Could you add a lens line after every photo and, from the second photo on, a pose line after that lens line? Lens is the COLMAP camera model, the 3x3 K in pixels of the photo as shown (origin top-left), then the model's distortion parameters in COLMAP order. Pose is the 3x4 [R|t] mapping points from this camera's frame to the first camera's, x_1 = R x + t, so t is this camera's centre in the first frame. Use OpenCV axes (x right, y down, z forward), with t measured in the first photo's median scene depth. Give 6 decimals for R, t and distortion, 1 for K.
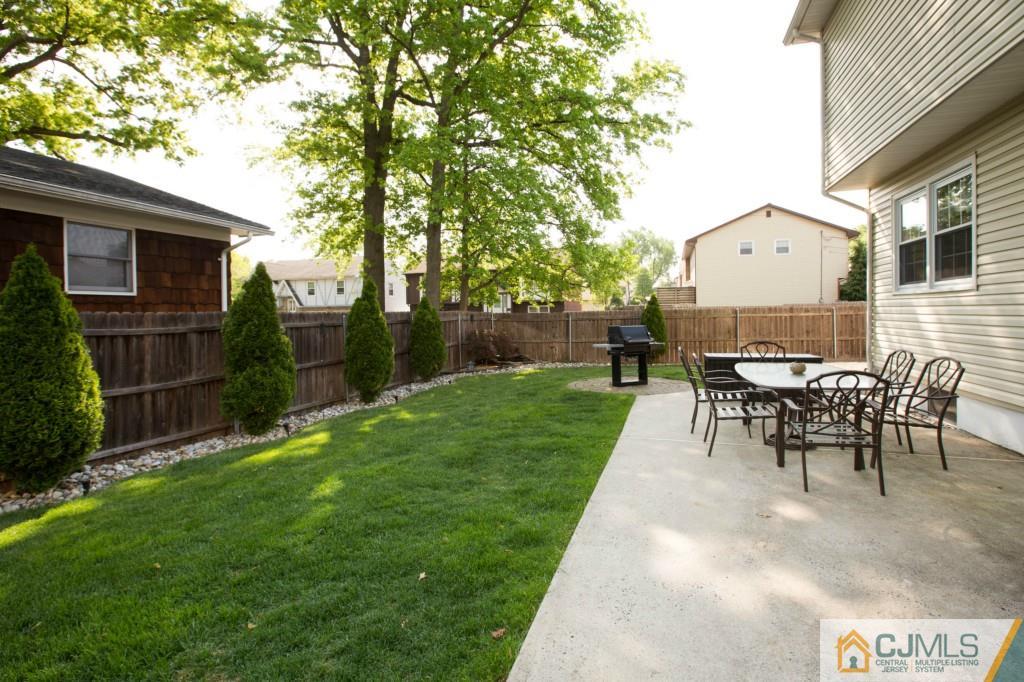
lens RADIAL K [[488.6, 0, 480.7], [0, 488.6, 306.2], [0, 0, 1]] dist [-0.017512, 0.001652]
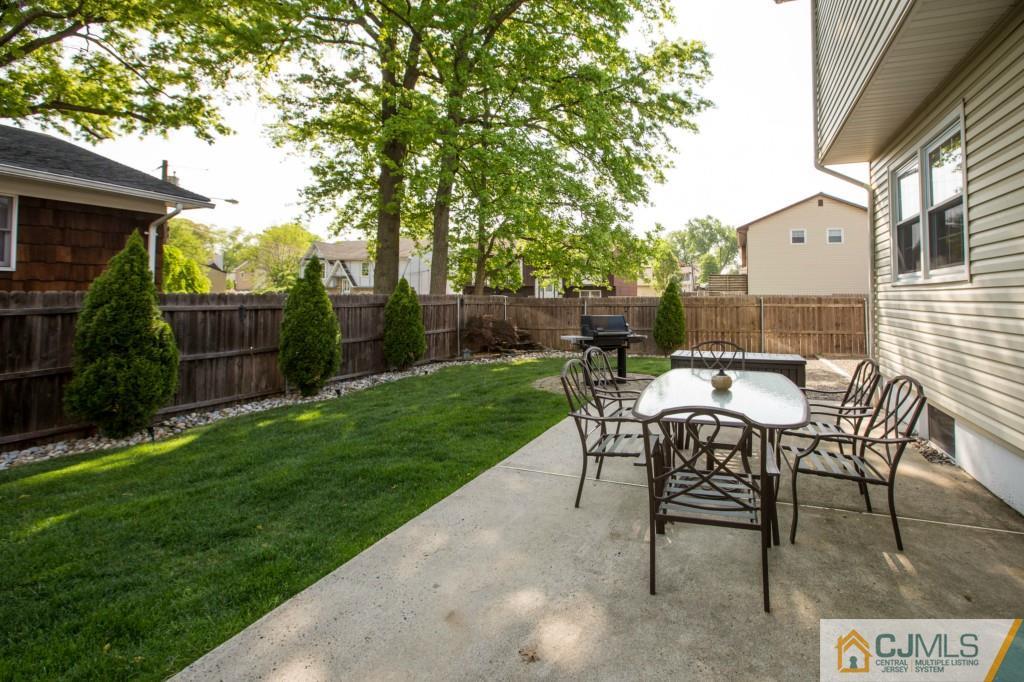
lens RADIAL K [[471.5, 0, 539.6], [0, 471.5, 267.7], [0, 0, 1]] dist [-0.002224, -0.001000]
pose [[0.999499, 0.017462, -0.026414, 0.115368], [-0.018671, 0.998756, -0.046227, -0.002662], [0.025574, 0.046697, 0.998582, 0.075907]]
